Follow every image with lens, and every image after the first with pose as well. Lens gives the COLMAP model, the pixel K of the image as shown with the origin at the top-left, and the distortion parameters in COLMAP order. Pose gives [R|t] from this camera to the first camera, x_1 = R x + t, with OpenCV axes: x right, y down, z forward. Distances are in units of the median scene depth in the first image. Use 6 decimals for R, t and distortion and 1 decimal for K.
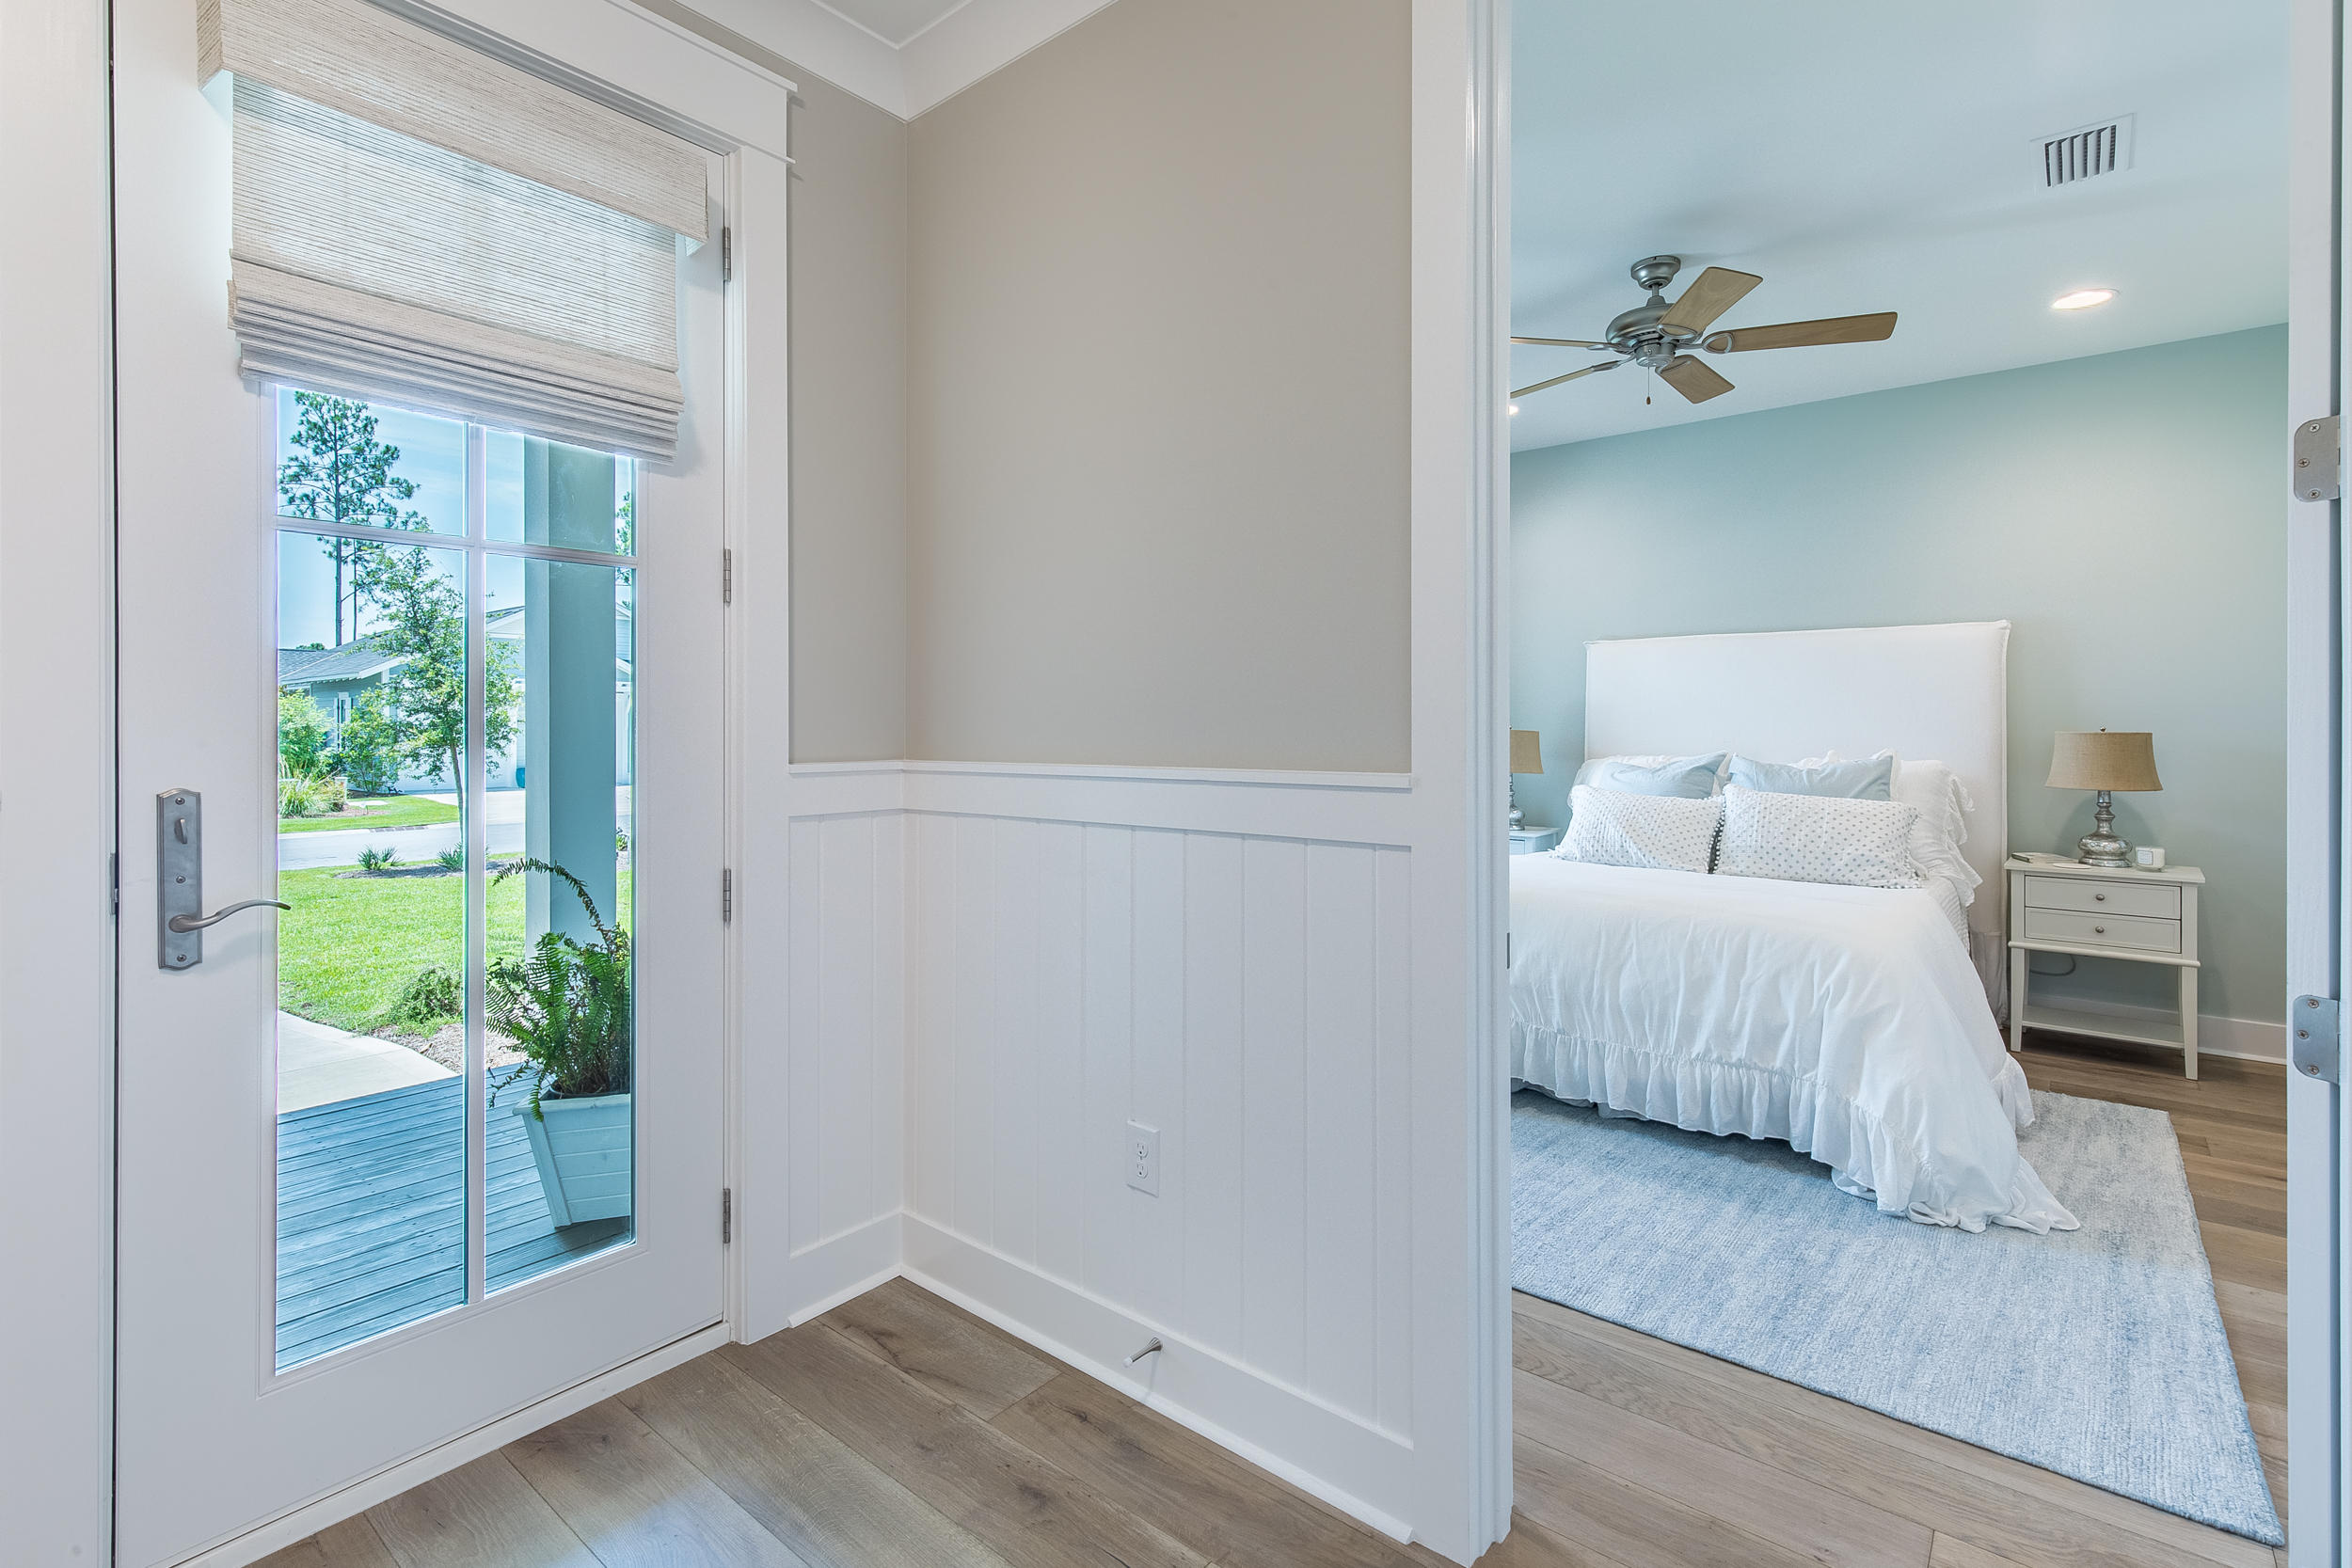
lens RADIAL K [[1072.6, 0, 1207.1], [0, 1072.6, 729.5], [0, 0, 1]] dist [0.010095, -0.002394]
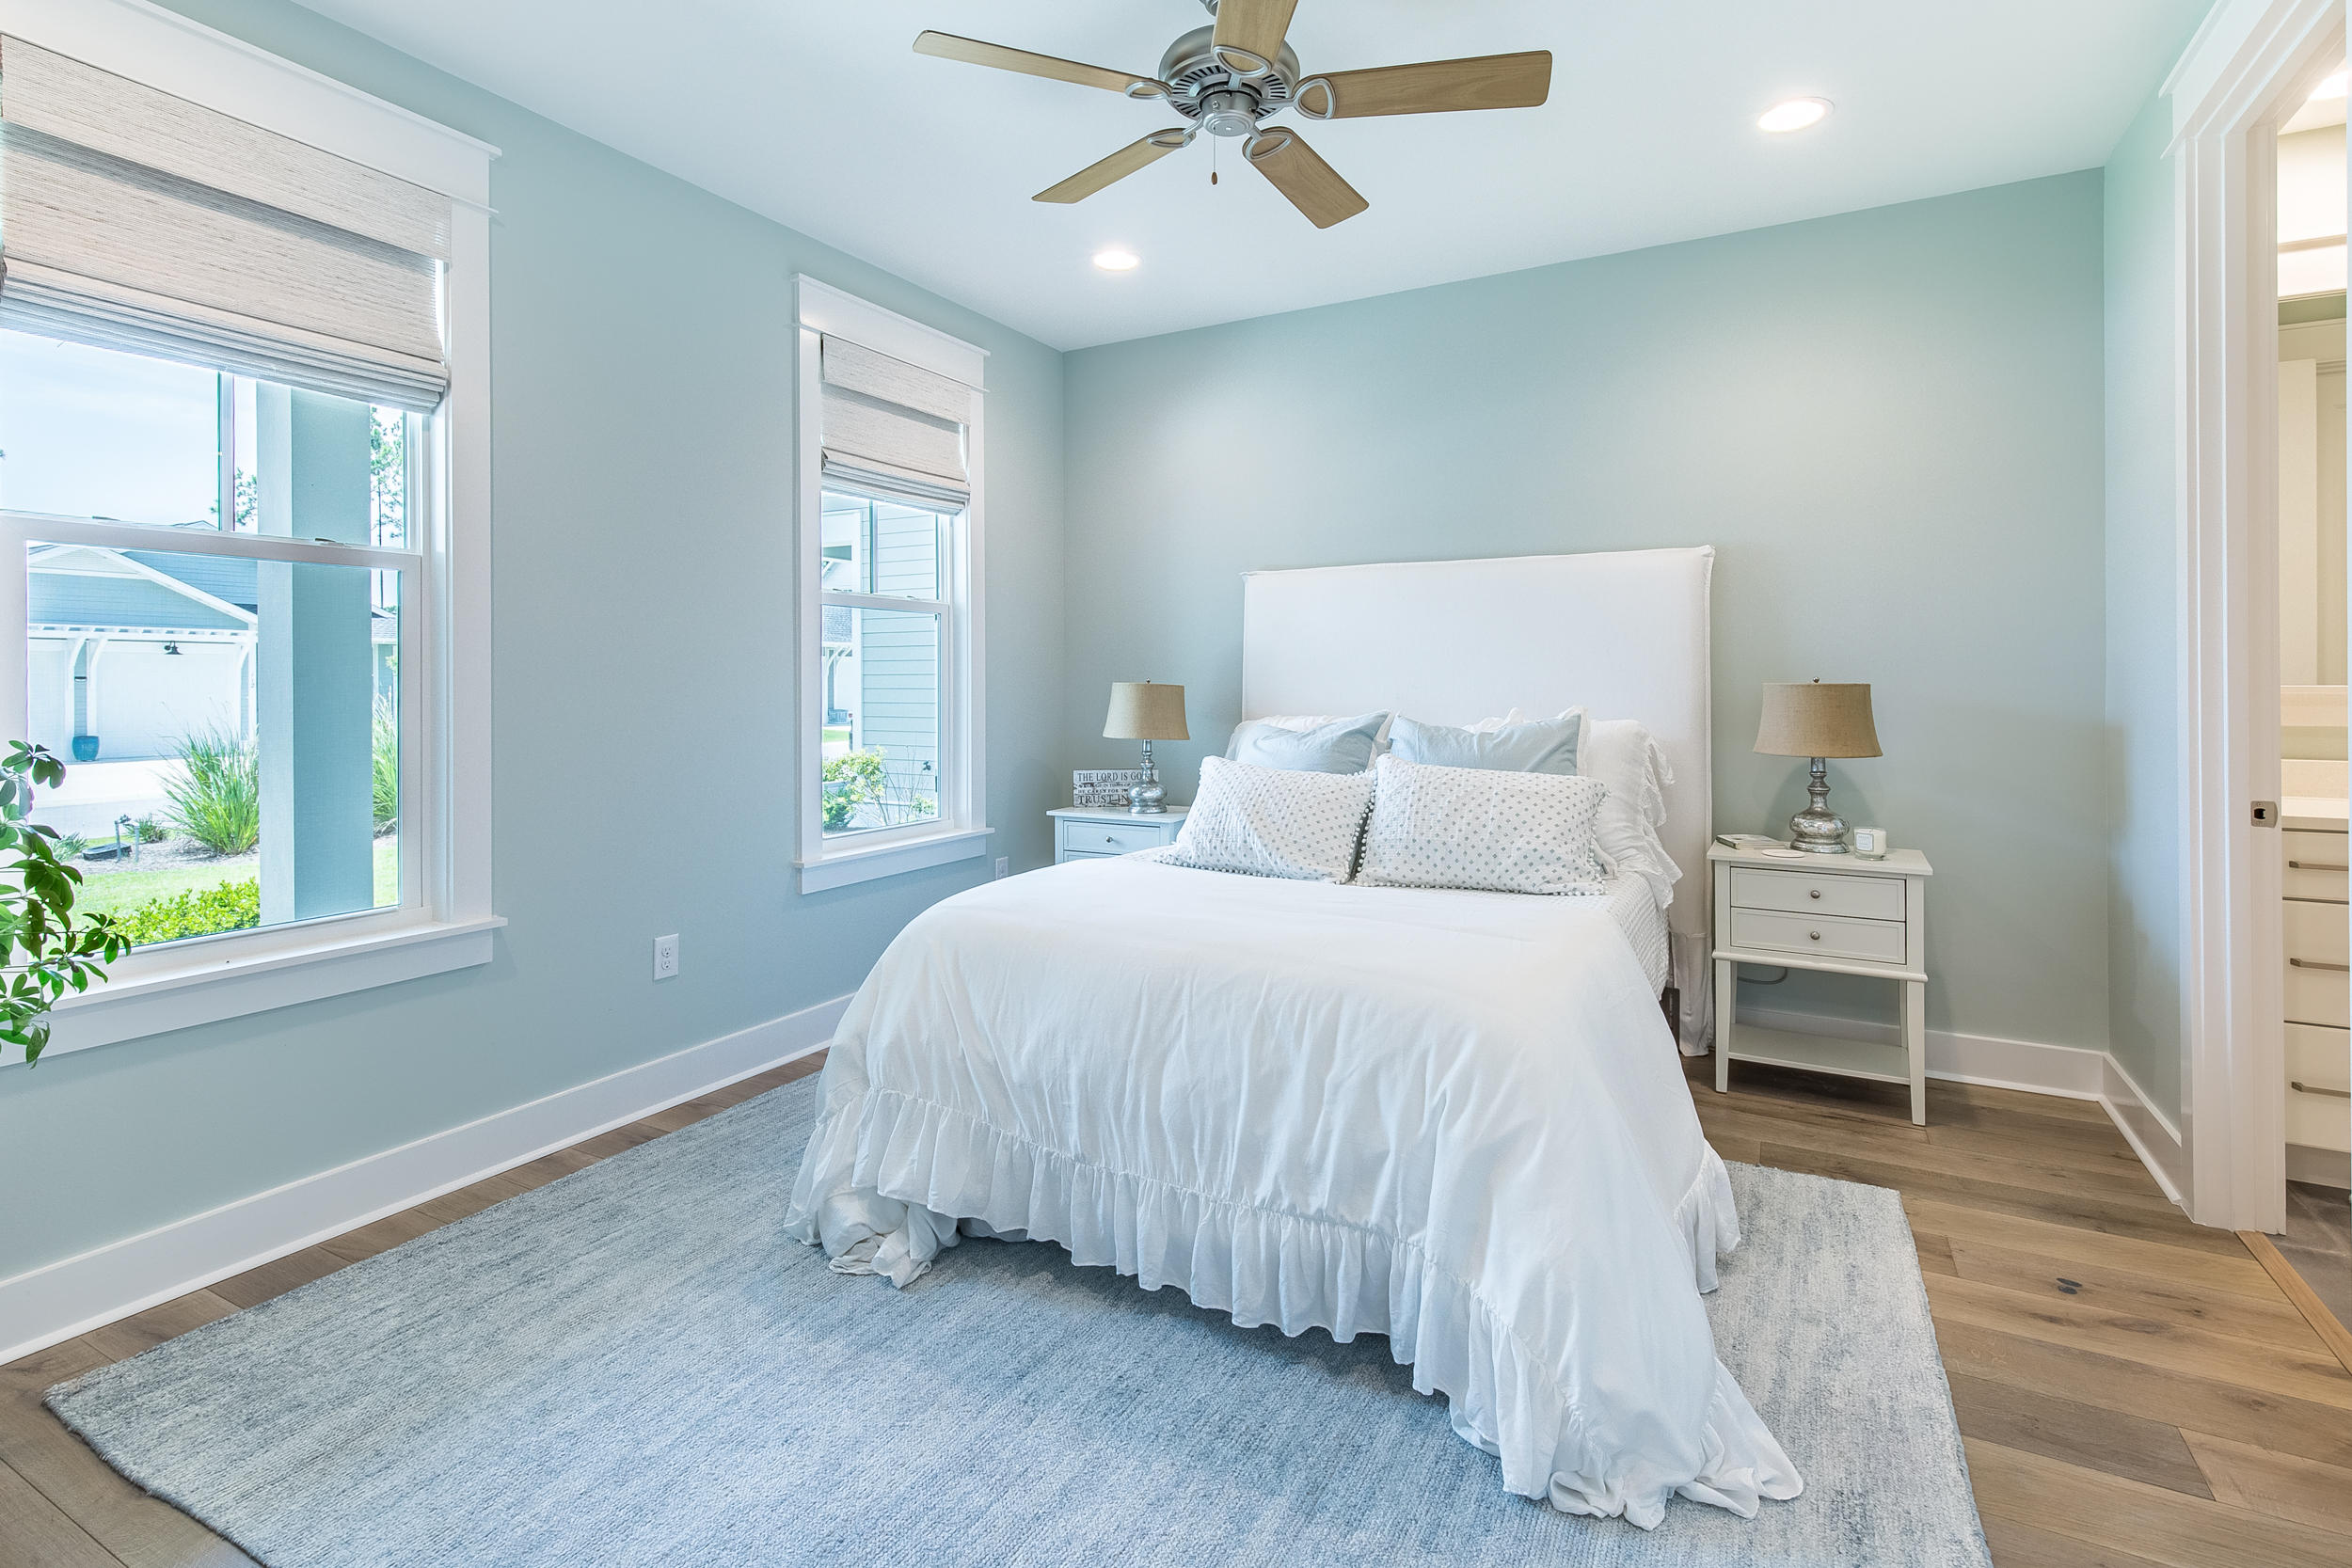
lens RADIAL K [[1072.6, 0, 1214.4], [0, 1072.6, 682.9], [0, 0, 1]] dist [0.010095, -0.002394]
pose [[0.981301, -0.003026, 0.192454, 0.280230], [0.003729, 0.999988, -0.003292, 0.003528], [-0.192442, 0.003948, 0.981300, 0.355032]]
